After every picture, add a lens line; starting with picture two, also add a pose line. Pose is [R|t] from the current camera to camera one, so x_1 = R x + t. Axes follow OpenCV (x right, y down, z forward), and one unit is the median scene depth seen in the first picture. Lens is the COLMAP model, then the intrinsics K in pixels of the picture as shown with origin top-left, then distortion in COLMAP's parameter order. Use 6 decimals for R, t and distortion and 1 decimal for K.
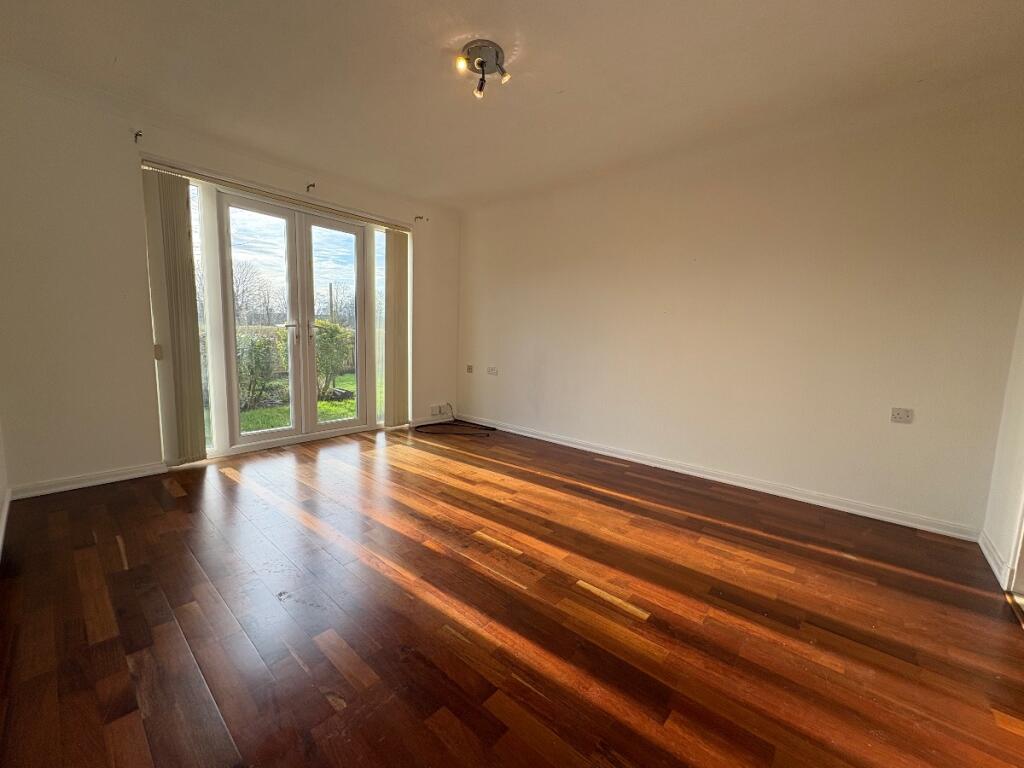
lens RADIAL K [[407.7, 0, 510.4], [0, 407.7, 384.1], [0, 0, 1]] dist [0.000678, -0.000012]
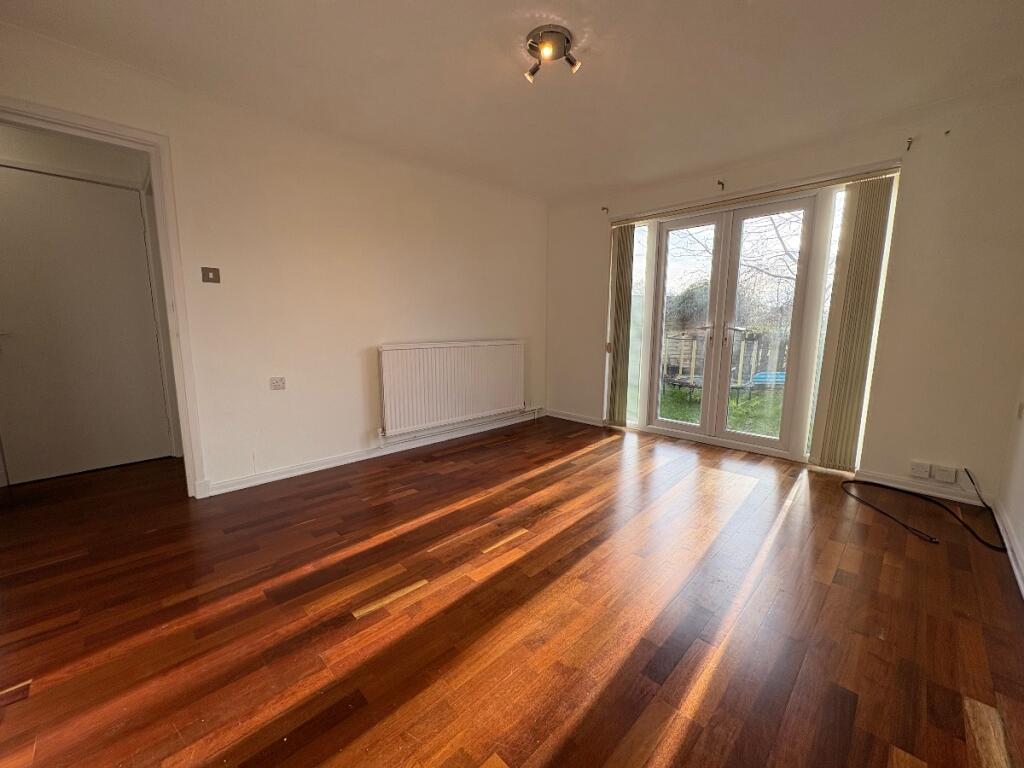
lens RADIAL K [[407.7, 0, 510.4], [0, 407.7, 384.1], [0, 0, 1]] dist [0.000678, -0.000012]
pose [[-0.081529, 0.114187, -0.990108, 0.781512], [-0.125261, 0.984365, 0.123839, -0.100874], [0.988768, 0.134118, -0.065951, 0.868516]]
